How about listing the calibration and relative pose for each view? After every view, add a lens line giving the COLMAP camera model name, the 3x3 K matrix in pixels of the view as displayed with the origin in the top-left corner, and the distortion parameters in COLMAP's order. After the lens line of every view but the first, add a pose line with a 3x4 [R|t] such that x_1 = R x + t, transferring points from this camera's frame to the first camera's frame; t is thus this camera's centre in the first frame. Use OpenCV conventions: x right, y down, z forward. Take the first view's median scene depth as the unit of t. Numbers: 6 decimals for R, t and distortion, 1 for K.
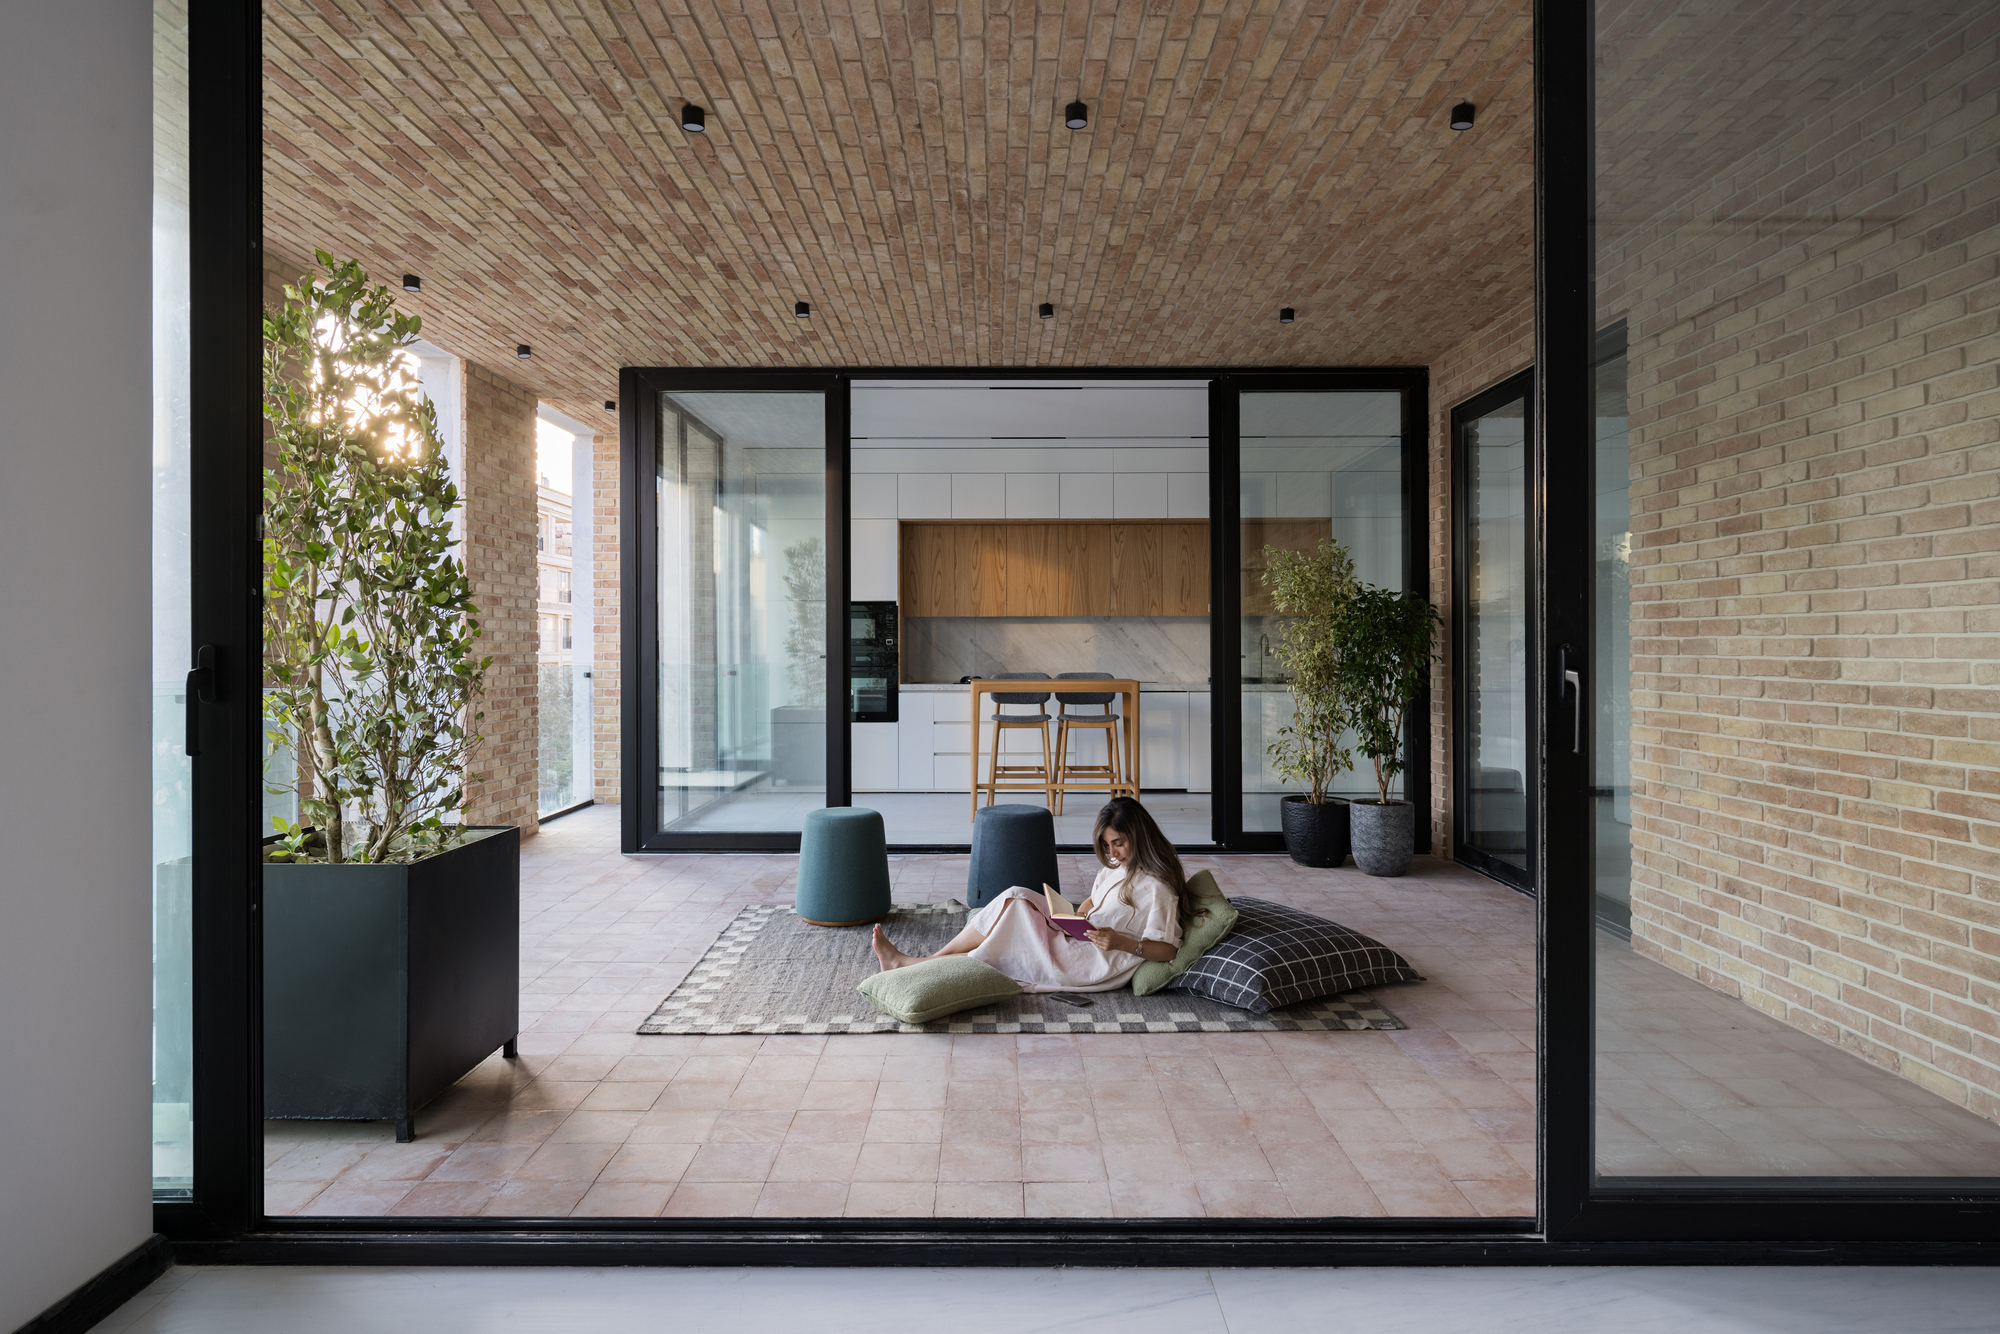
lens RADIAL K [[1083.9, 0, 992.3], [0, 1083.9, 650.5], [0, 0, 1]] dist [-0.001607, 0.000866]
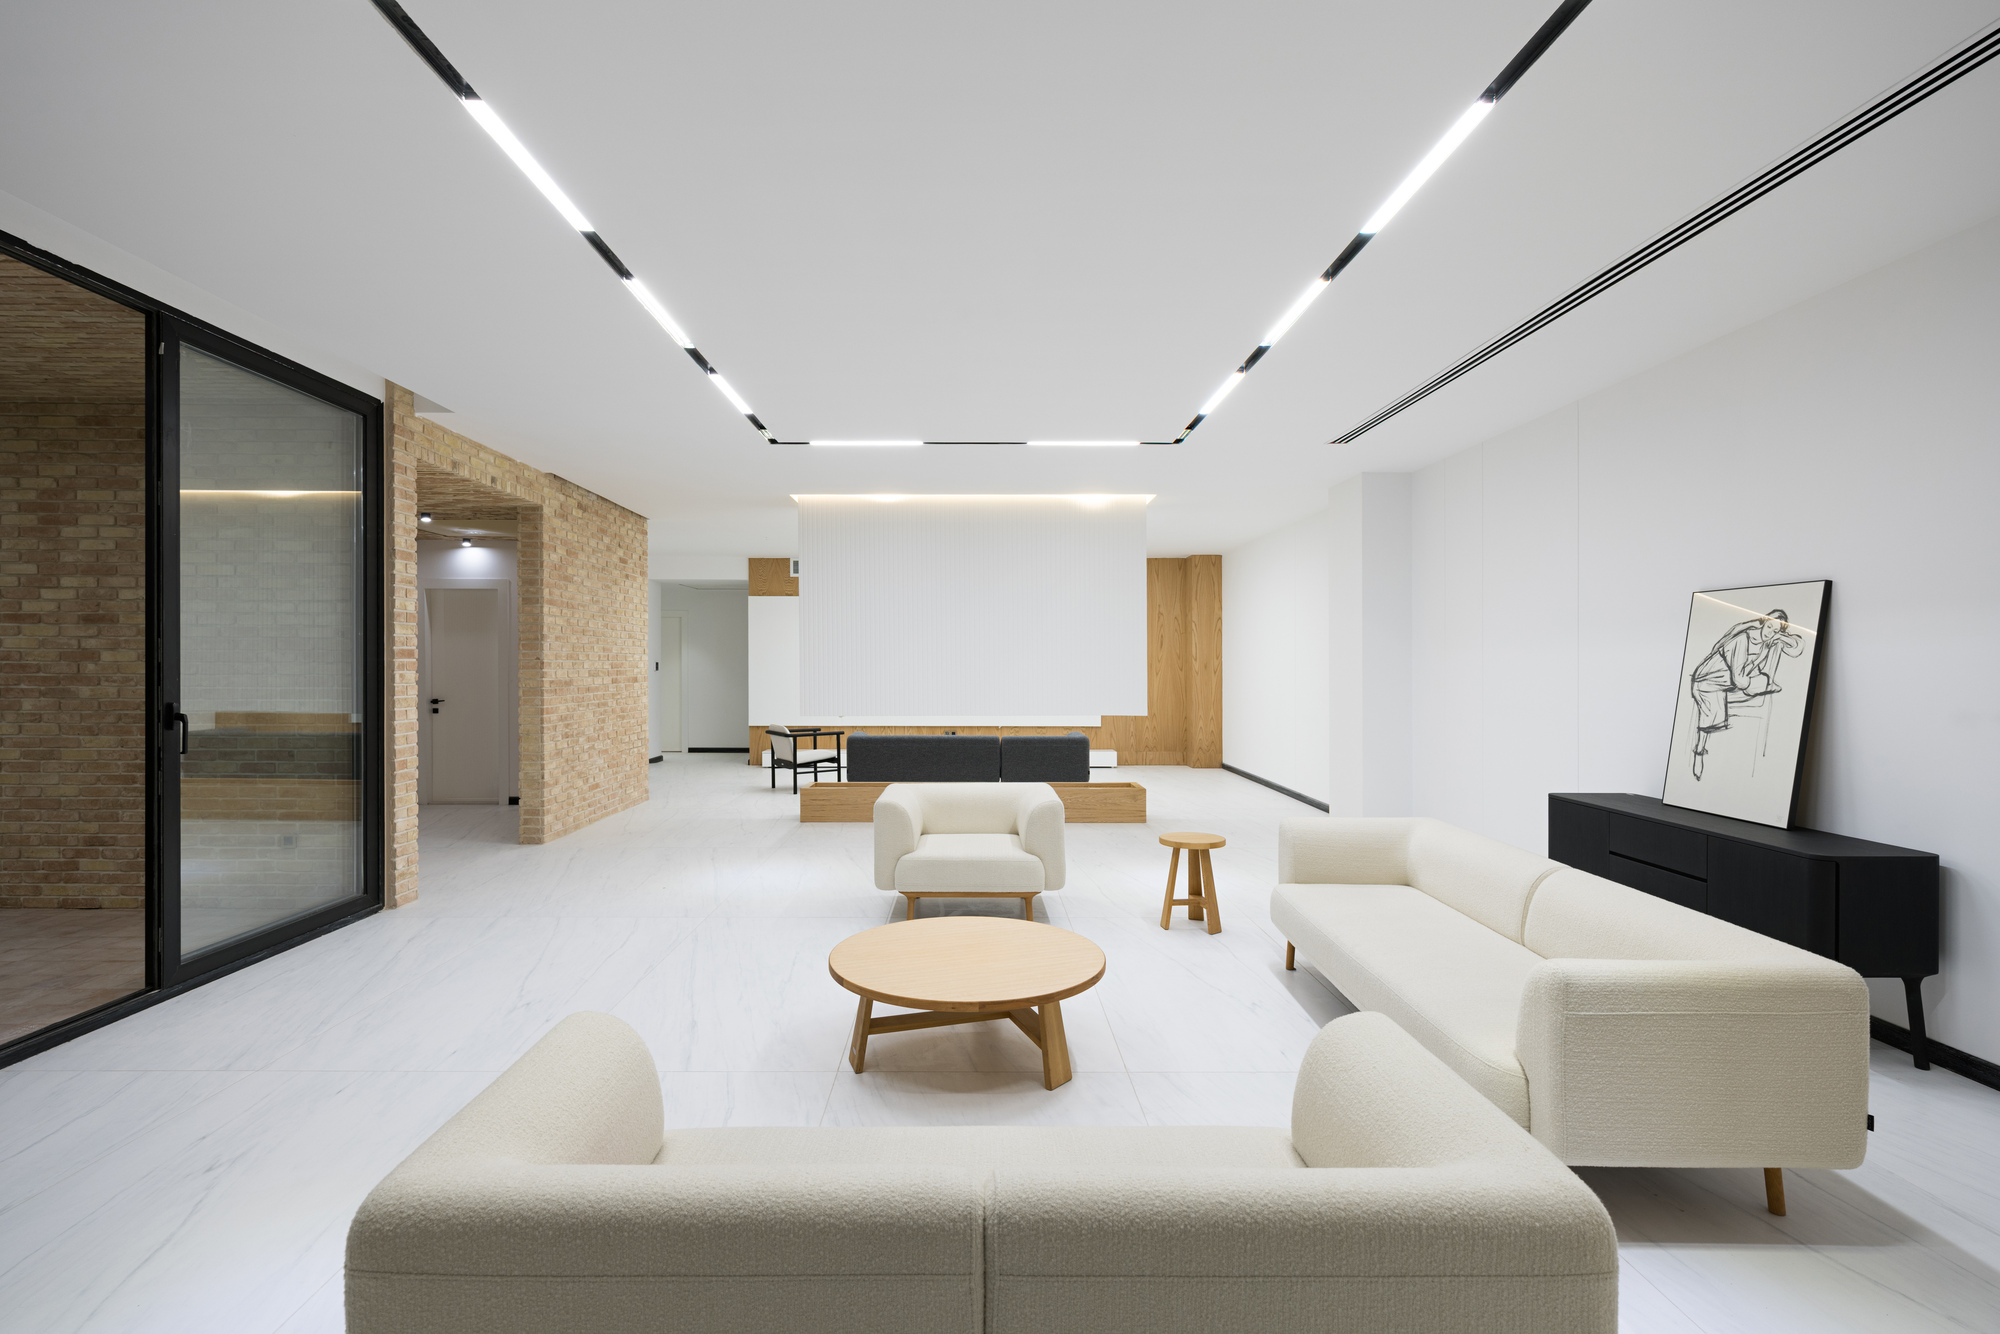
lens RADIAL K [[962.3, 0, 998.0], [0, 962.3, 669.4], [0, 0, 1]] dist [-0.002271, -0.001636]
pose [[-0.022400, -0.002851, 0.999745, -0.799578], [0.000022, 0.999996, 0.002852, -0.043879], [-0.999749, 0.000085, -0.022400, -0.328022]]
